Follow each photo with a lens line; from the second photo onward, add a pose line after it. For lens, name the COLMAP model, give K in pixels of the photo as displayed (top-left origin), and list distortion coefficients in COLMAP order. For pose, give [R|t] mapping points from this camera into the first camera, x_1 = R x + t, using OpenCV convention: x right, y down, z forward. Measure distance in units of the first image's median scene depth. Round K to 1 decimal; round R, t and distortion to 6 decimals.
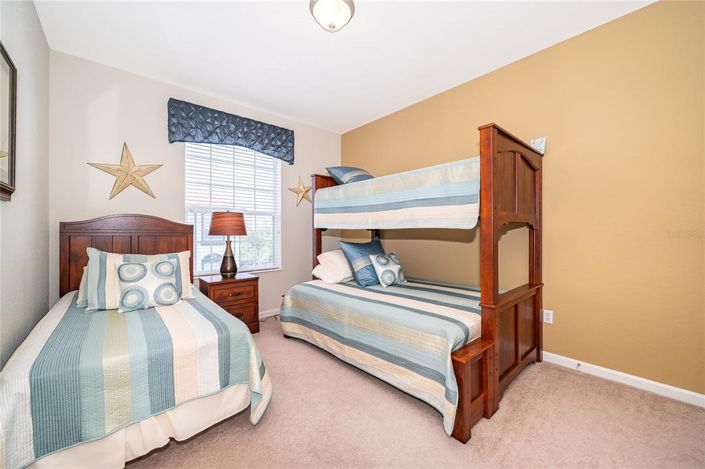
lens RADIAL K [[274.1, 0, 353.0], [0, 274.1, 232.5], [0, 0, 1]] dist [-0.002298, -0.000068]
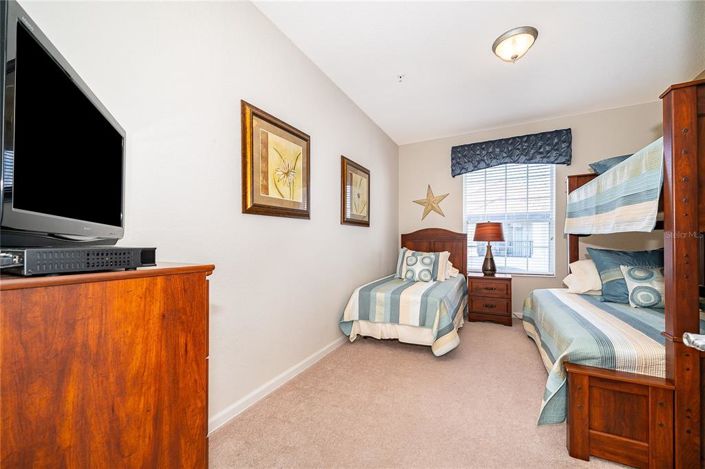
lens RADIAL K [[274.1, 0, 351.7], [0, 274.1, 238.7], [0, 0, 1]] dist [-0.002298, -0.000068]
pose [[0.364468, -0.007471, -0.931186, 0.481079], [0.007104, 0.999961, -0.005242, 0.001278], [0.931189, -0.004704, 0.364507, -0.031505]]
